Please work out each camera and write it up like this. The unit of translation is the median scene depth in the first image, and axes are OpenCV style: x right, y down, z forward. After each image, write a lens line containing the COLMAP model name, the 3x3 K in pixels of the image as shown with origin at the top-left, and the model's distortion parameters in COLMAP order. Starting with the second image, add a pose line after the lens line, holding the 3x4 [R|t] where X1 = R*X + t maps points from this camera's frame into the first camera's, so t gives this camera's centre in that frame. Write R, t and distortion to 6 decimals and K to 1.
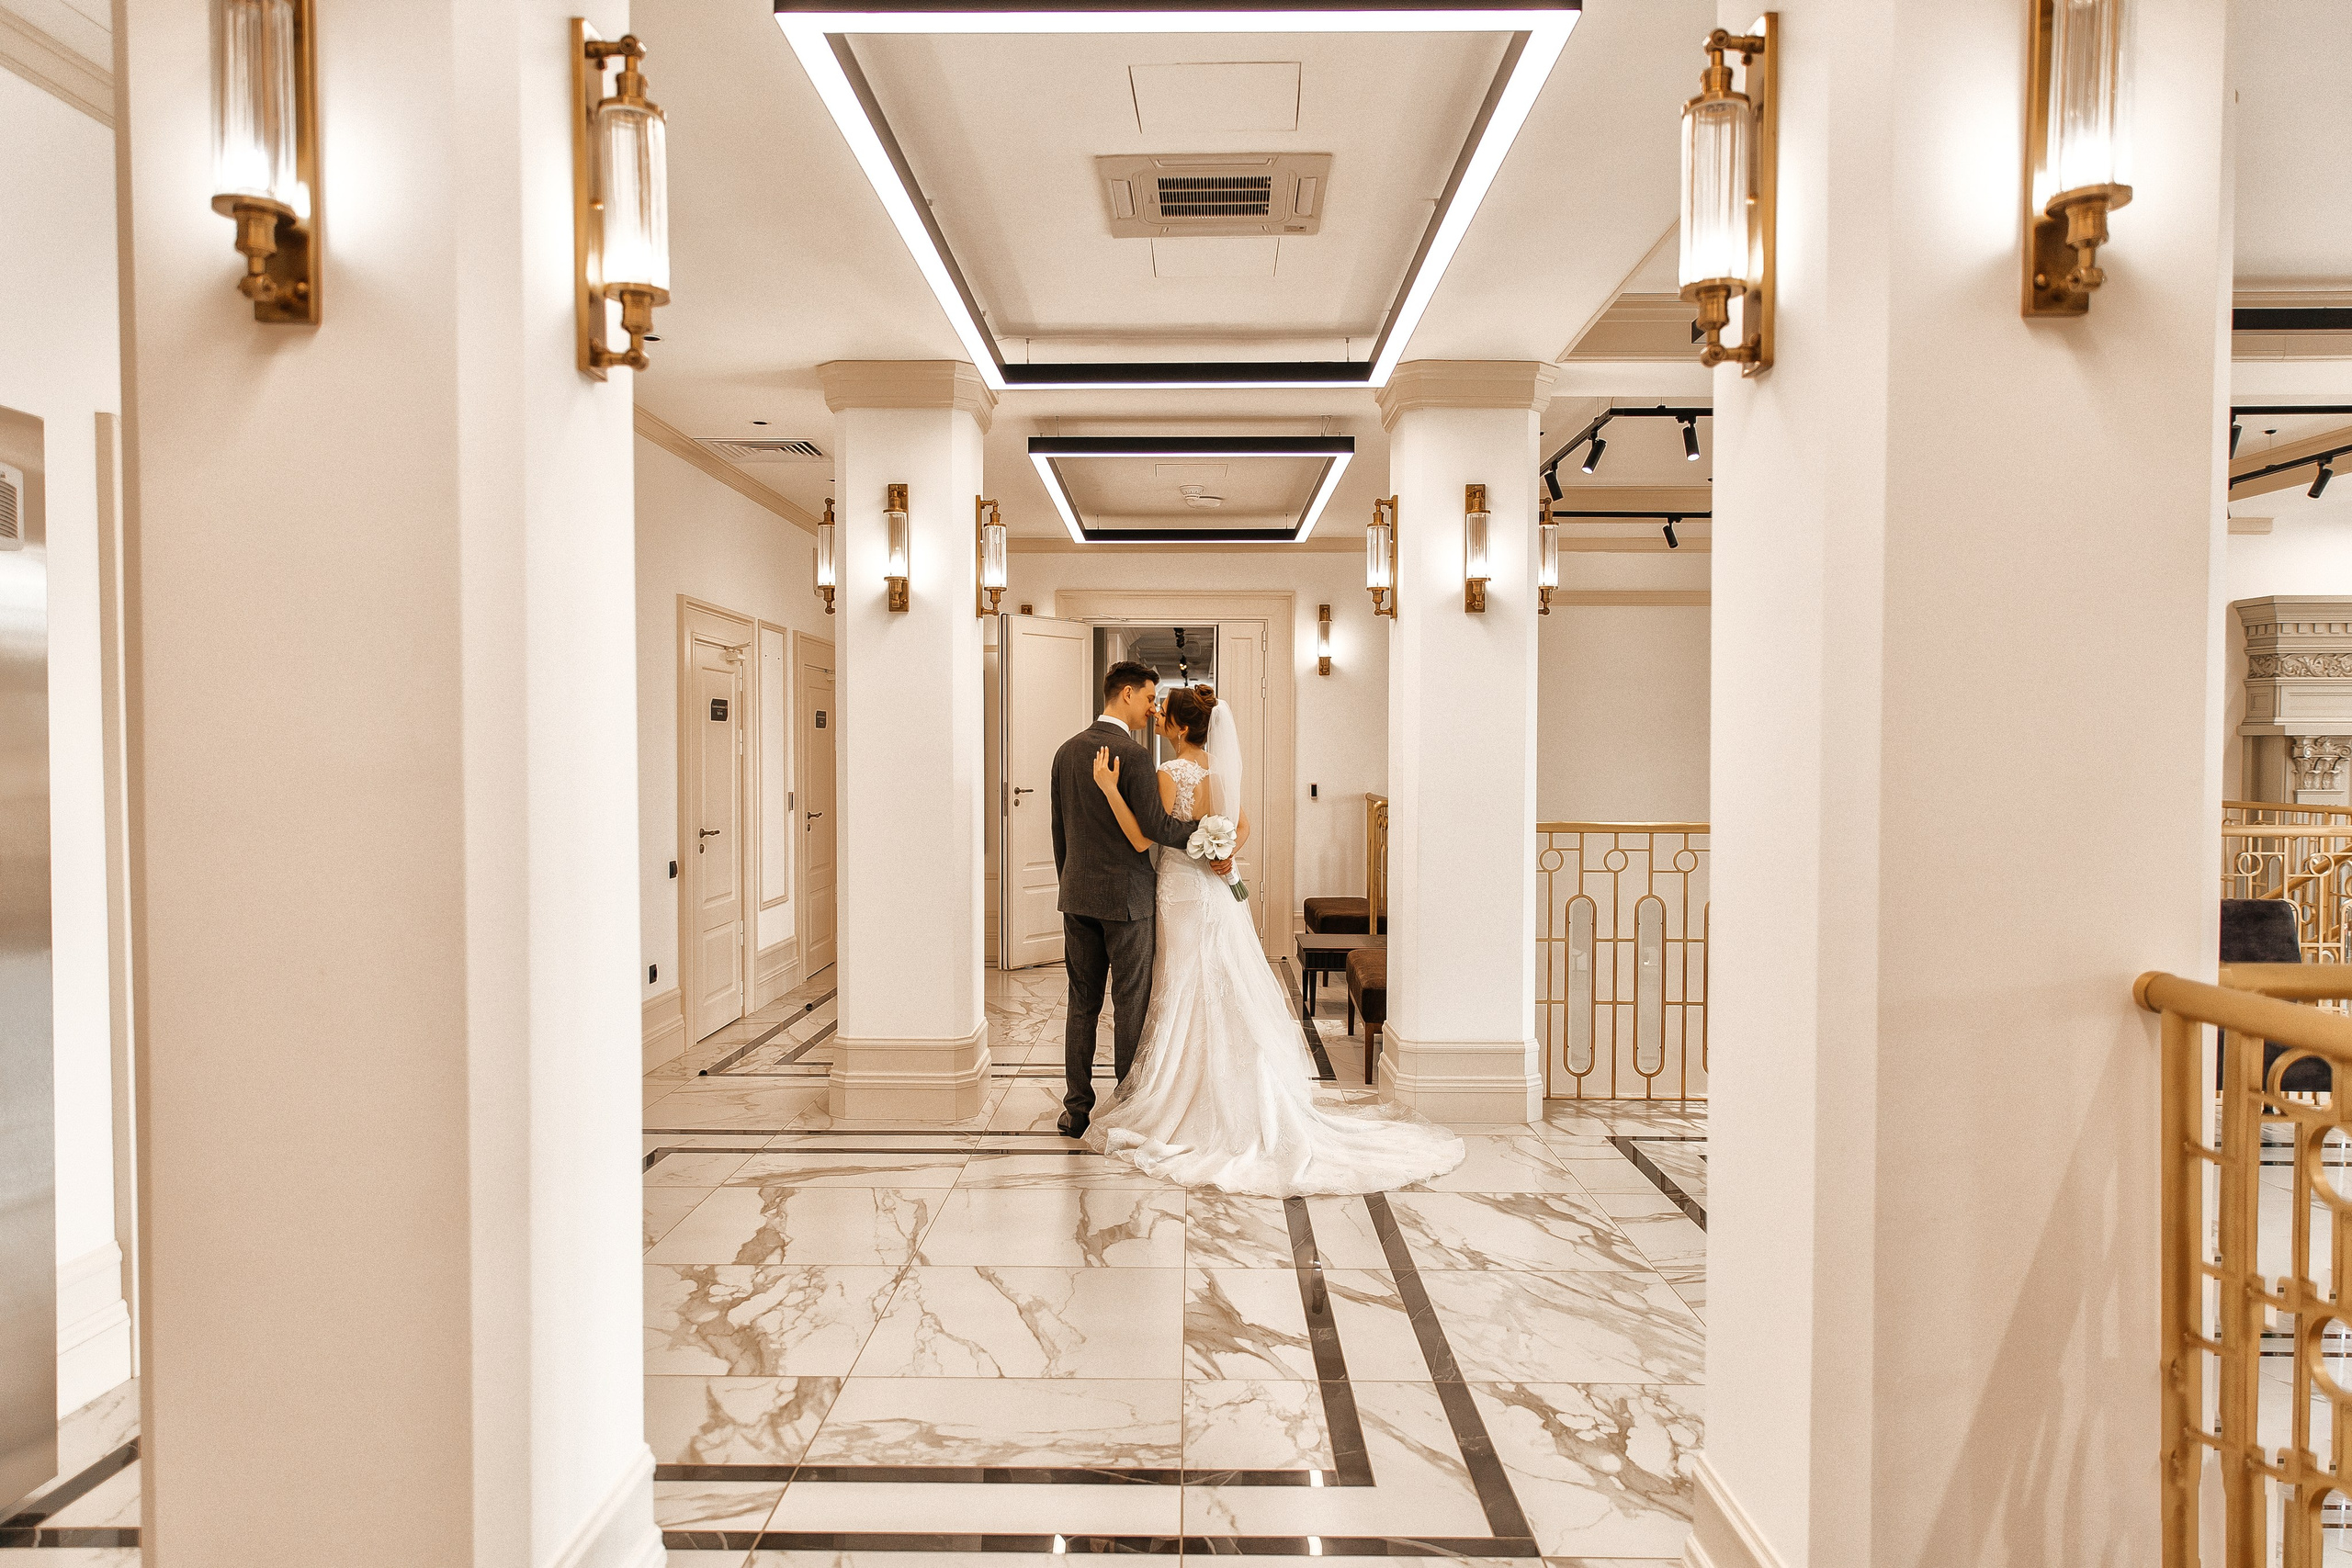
lens RADIAL K [[1633.7, 0, 1181.9], [0, 1633.7, 793.8], [0, 0, 1]] dist [0.009511, 0.001852]
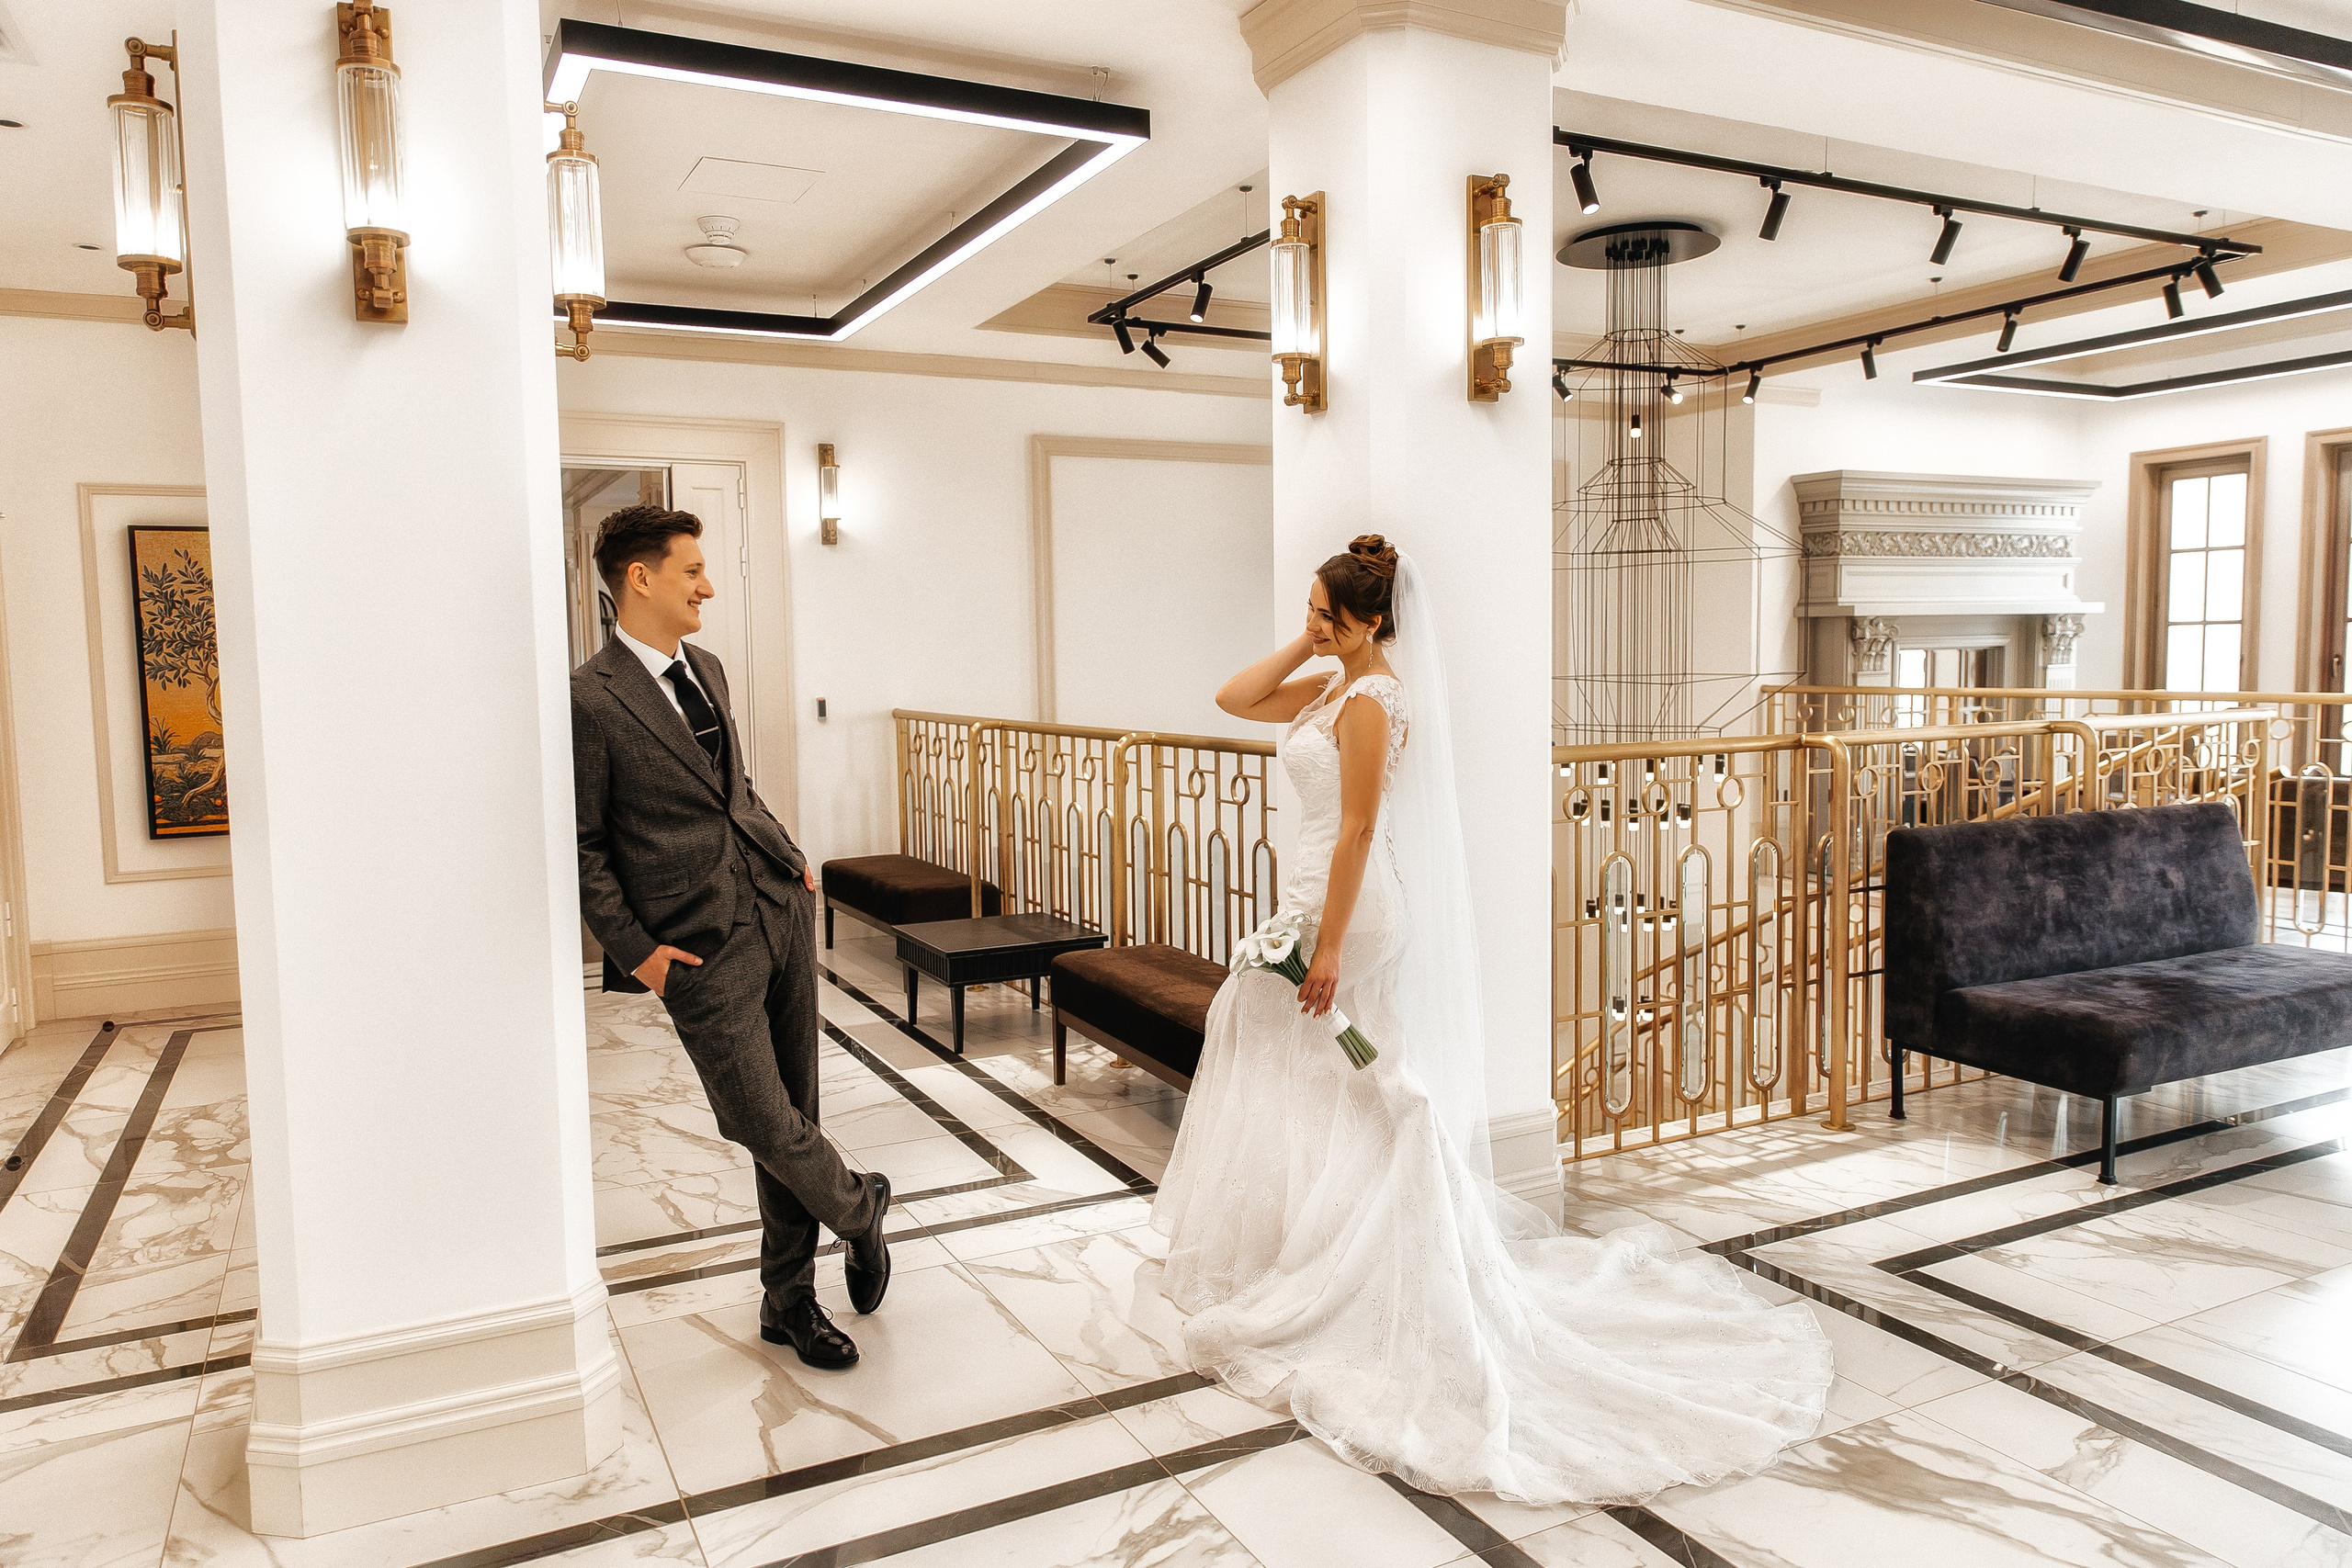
lens RADIAL K [[1633.7, 0, 1223.1], [0, 1633.7, 783.6], [0, 0, 1]] dist [0.009511, 0.001852]
pose [[0.879672, -0.057122, 0.472138, -0.179266], [0.031635, 0.997590, 0.061752, -0.013081], [-0.474527, -0.039386, 0.879359, 0.505492]]
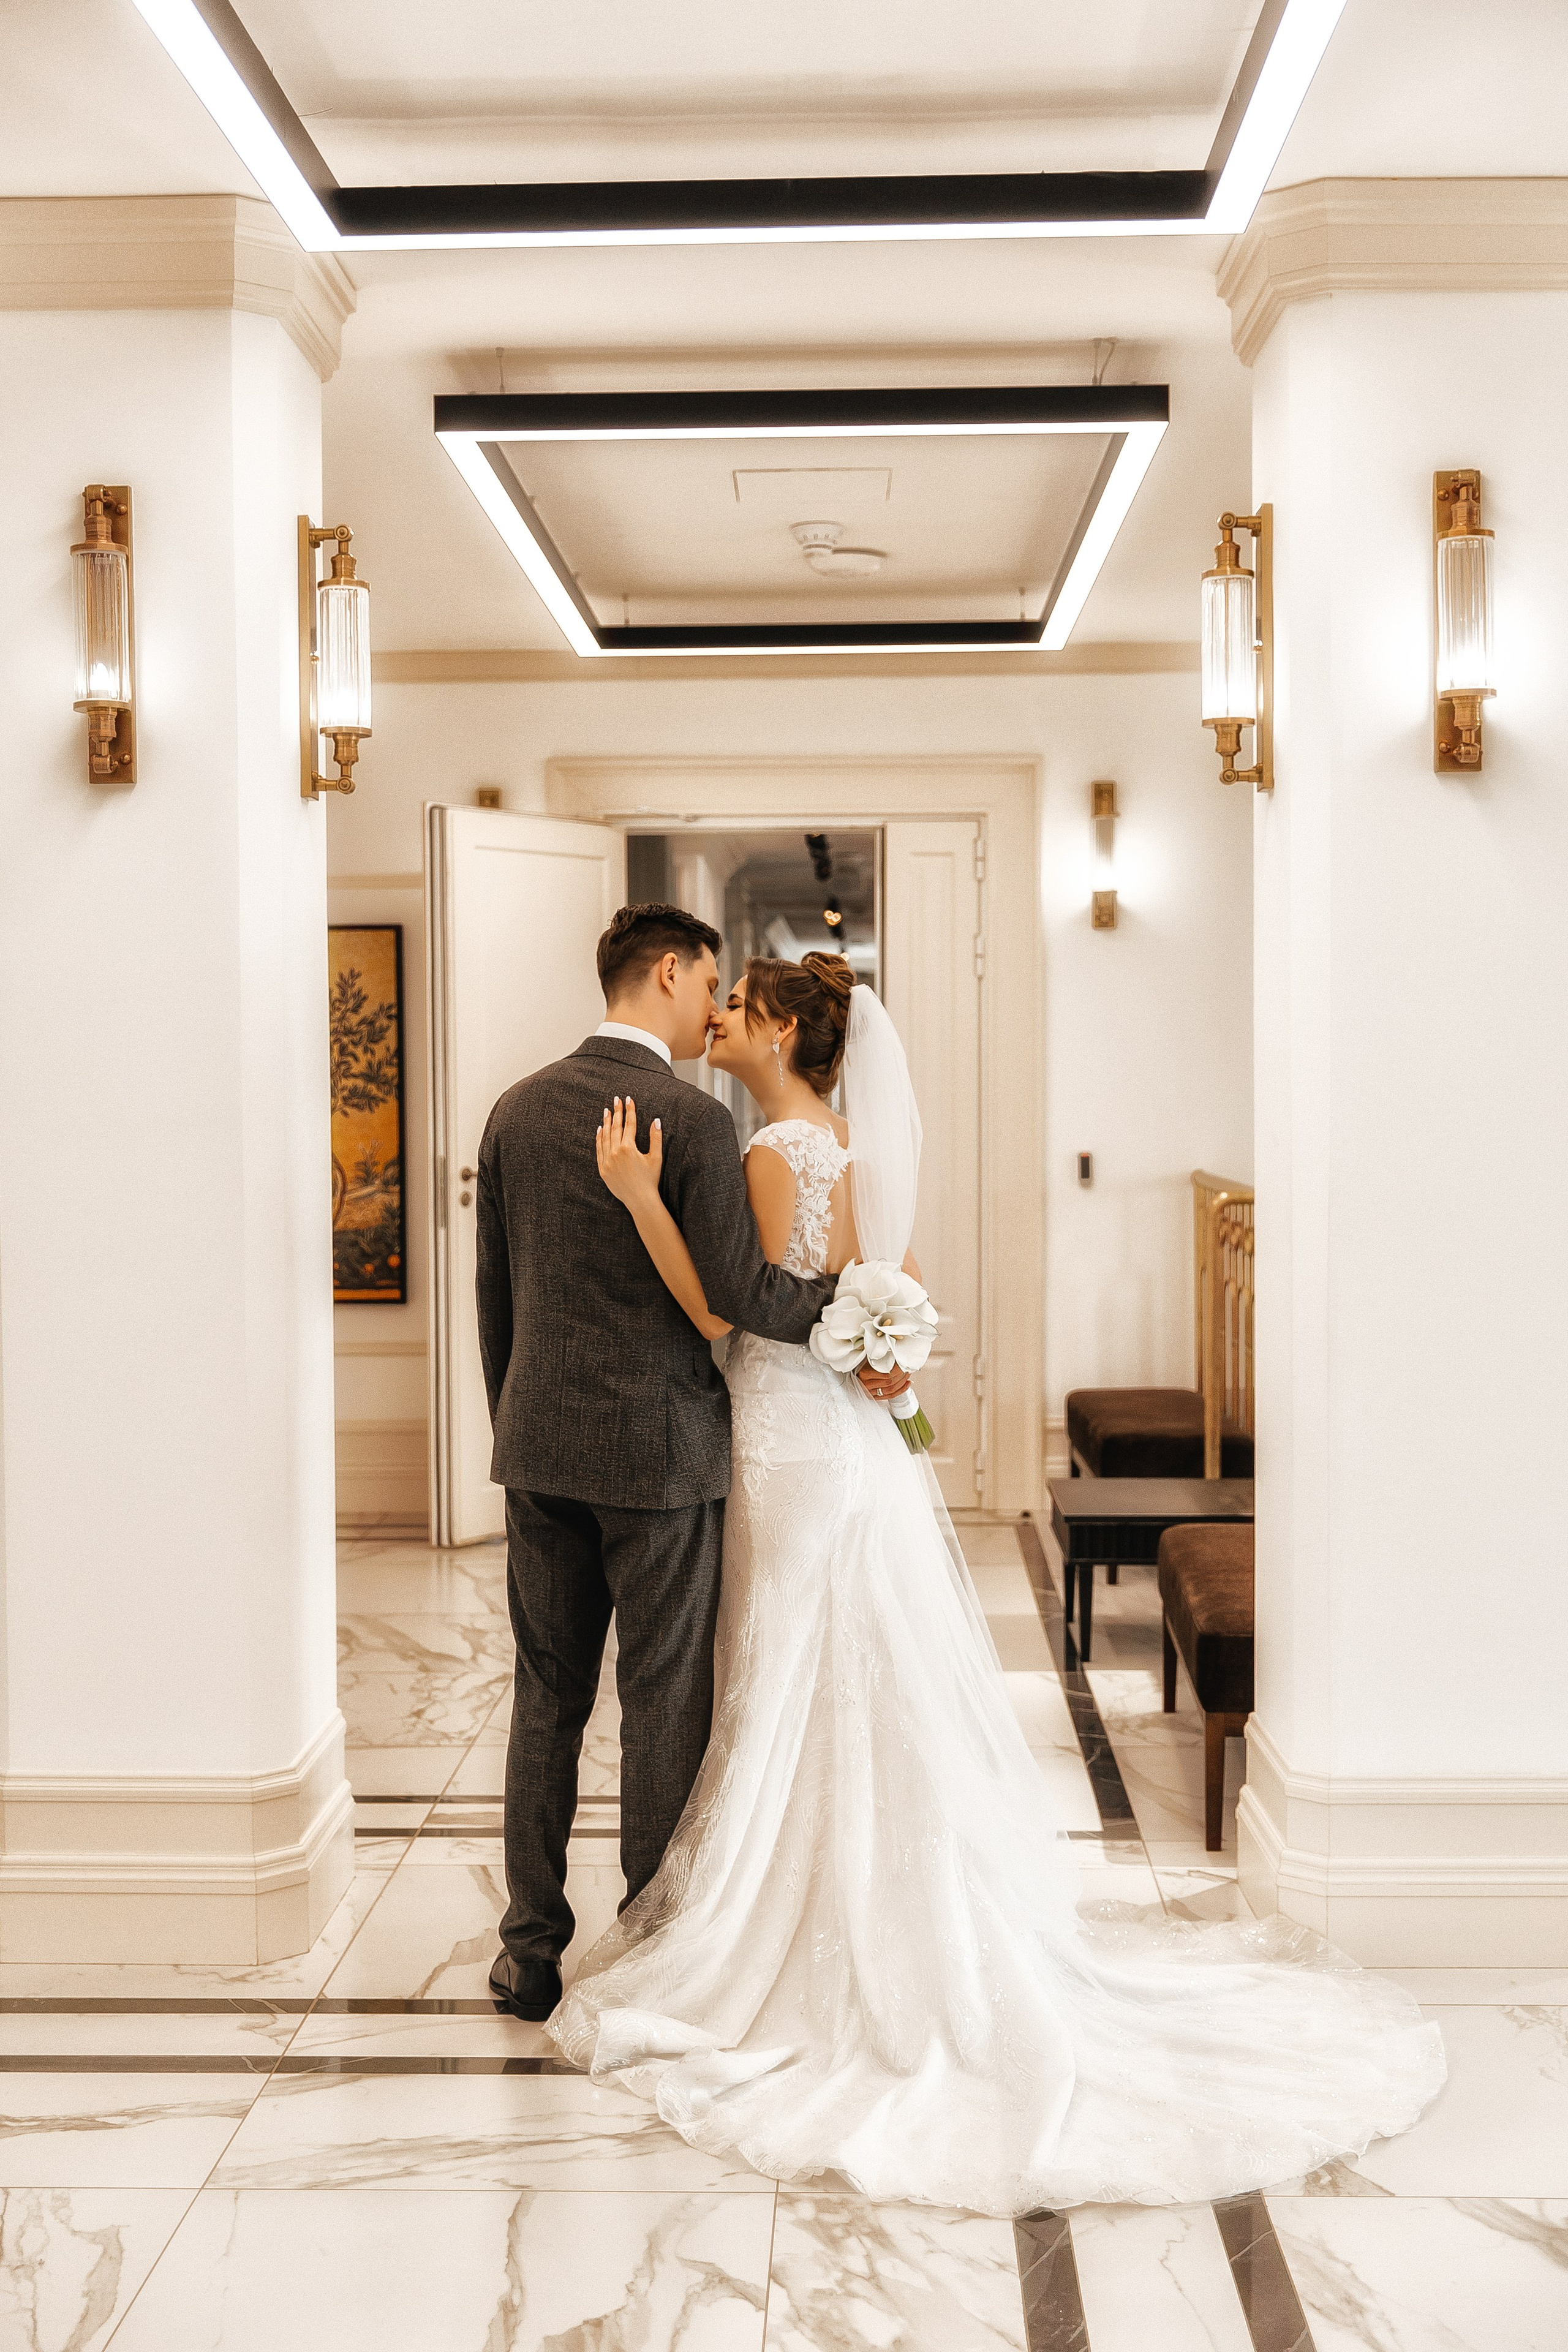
lens RADIAL K [[2931.9, 0, 802.2], [0, 2931.9, 1168.4], [0, 0, 1]] dist [-0.000634, 0.000000]
pose [[0.999835, -0.008312, -0.016123, 0.018944], [0.008417, 0.999943, 0.006502, -0.013526], [0.016068, -0.006636, 0.999849, 0.223716]]
